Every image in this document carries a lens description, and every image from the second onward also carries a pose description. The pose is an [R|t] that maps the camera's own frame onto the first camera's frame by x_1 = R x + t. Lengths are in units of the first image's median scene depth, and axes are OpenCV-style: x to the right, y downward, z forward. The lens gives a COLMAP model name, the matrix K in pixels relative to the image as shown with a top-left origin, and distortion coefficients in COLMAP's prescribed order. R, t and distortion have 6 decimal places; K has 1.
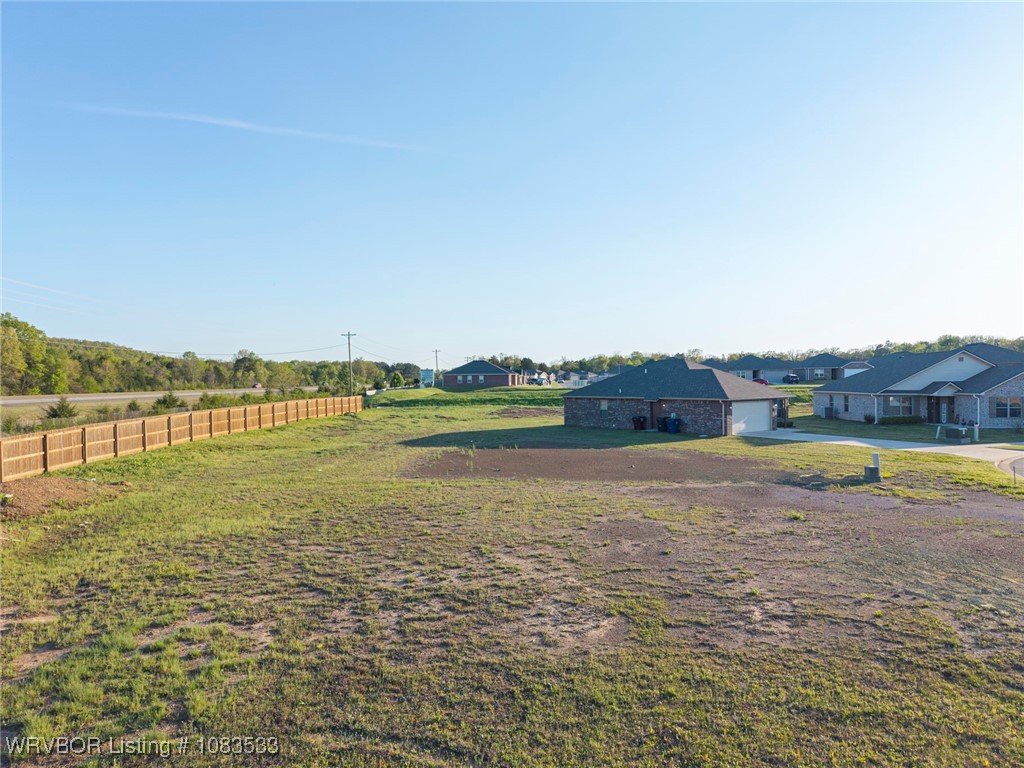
lens RADIAL K [[682.4, 0, 503.6], [0, 682.4, 387.7], [0, 0, 1]] dist [0.044314, -0.054666]
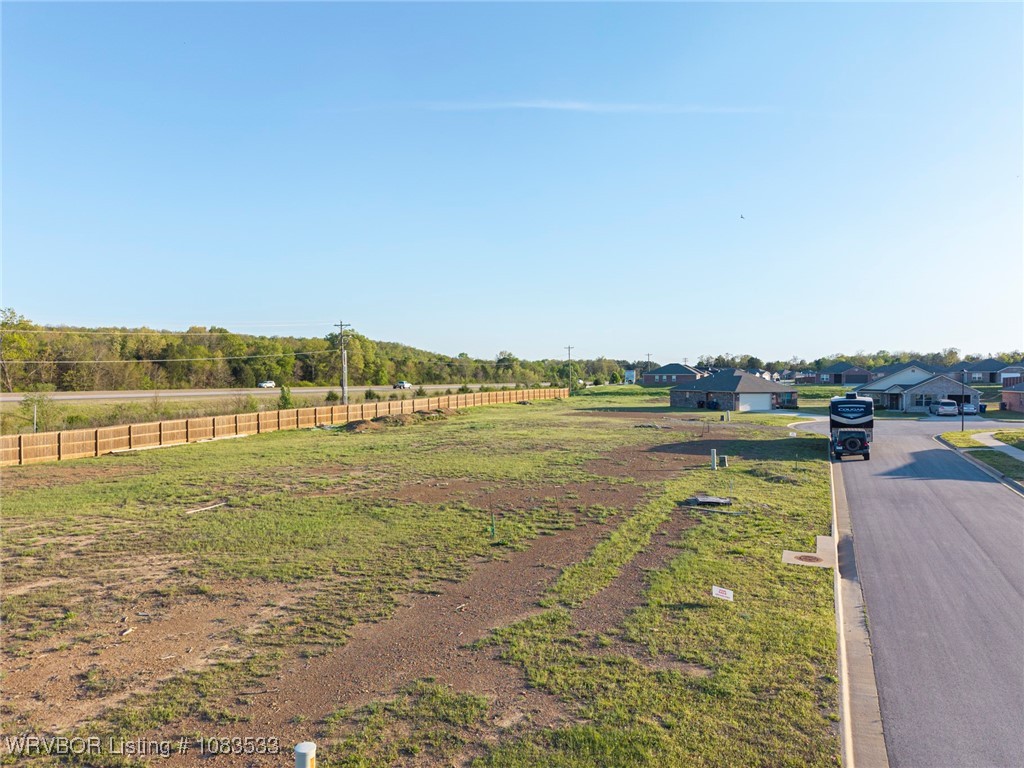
lens RADIAL K [[682.4, 0, 492.8], [0, 682.4, 385.0], [0, 0, 1]] dist [0.044314, -0.054666]
pose [[0.929334, 0.014552, -0.368954, 0.096481], [-0.014181, 0.999893, 0.003716, 0.000042], [0.368969, 0.001778, 0.929440, -0.252199]]
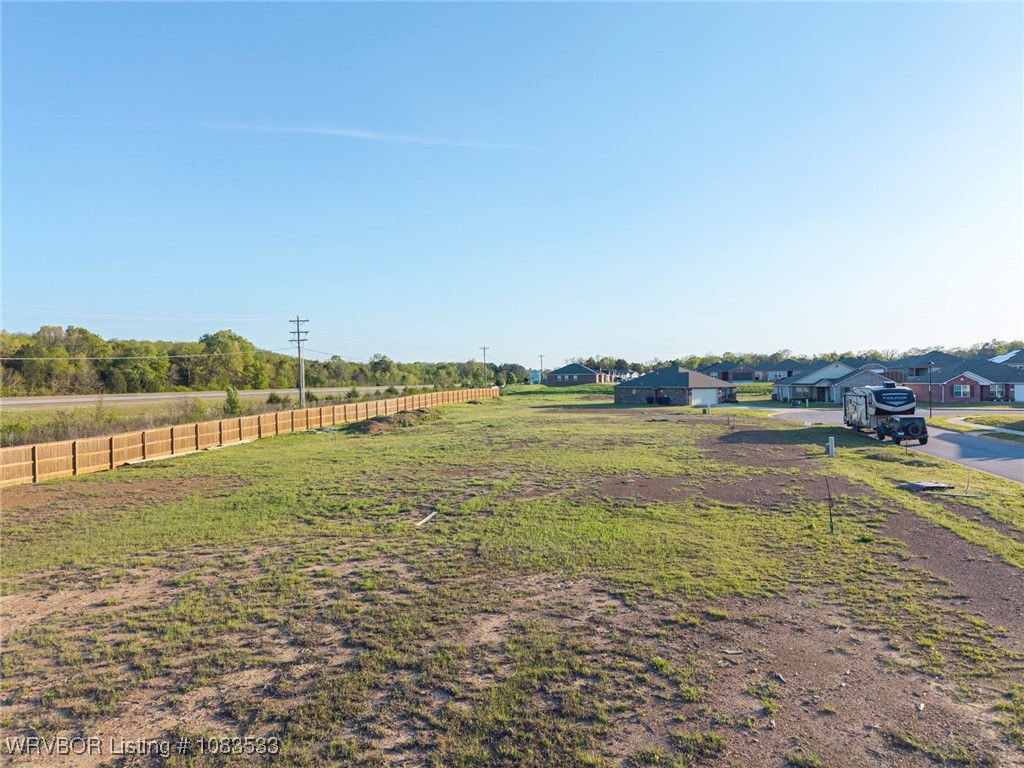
lens RADIAL K [[682.4, 0, 494.3], [0, 682.4, 383.5], [0, 0, 1]] dist [0.044314, -0.054666]
pose [[0.986511, -0.000125, -0.163696, 0.021893], [-0.000706, 0.999987, -0.005018, 0.003854], [0.163694, 0.005066, 0.986498, -0.258694]]
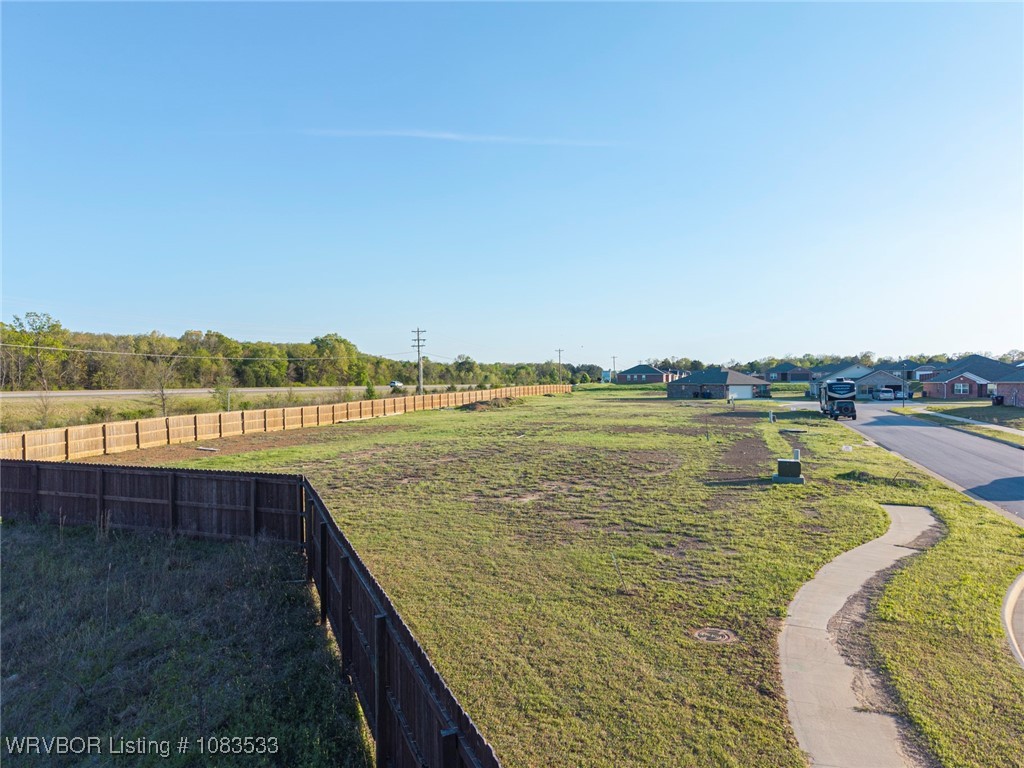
lens RADIAL K [[682.4, 0, 490.2], [0, 682.4, 376.1], [0, 0, 1]] dist [0.044314, -0.054666]
pose [[0.959519, 0.004667, -0.281606, 0.049413], [-0.009675, 0.999819, -0.016398, 0.008756], [0.281478, 0.018459, 0.959390, -0.383504]]
